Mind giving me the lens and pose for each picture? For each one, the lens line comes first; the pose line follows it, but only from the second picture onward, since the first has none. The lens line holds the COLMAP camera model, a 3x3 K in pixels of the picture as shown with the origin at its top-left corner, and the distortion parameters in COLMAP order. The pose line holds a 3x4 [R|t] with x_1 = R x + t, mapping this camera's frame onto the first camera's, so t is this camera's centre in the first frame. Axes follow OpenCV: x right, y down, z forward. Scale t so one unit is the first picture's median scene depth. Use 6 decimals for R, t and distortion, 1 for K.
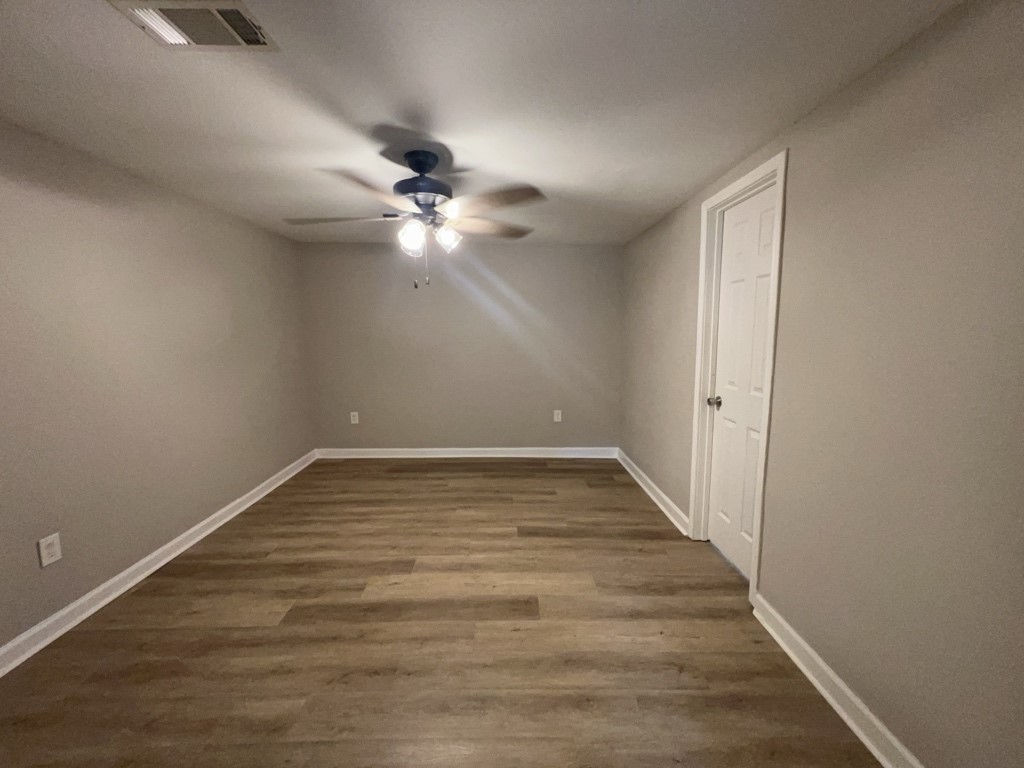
lens RADIAL K [[408.4, 0, 513.3], [0, 408.4, 382.1], [0, 0, 1]] dist [-0.000734, 0.000027]
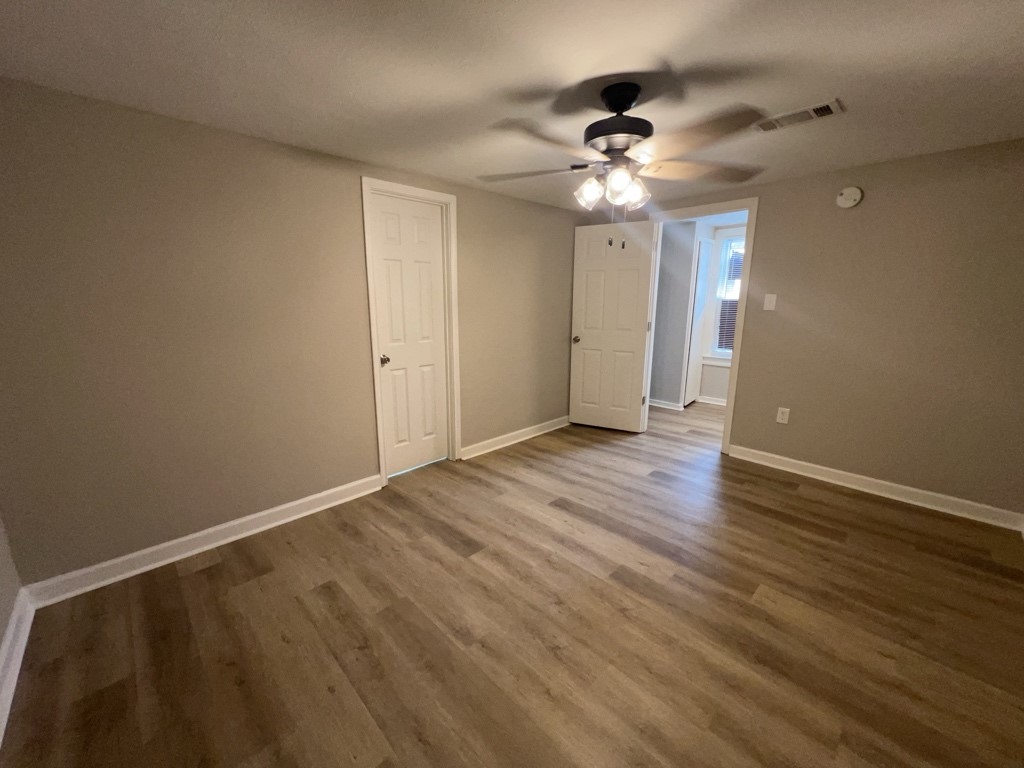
lens RADIAL K [[408.4, 0, 513.3], [0, 408.4, 382.1], [0, 0, 1]] dist [-0.000734, 0.000027]
pose [[-0.686896, -0.141420, 0.712863, -0.659488], [0.098725, 0.953635, 0.284314, -0.203294], [-0.720019, 0.265671, -0.641087, 1.607898]]
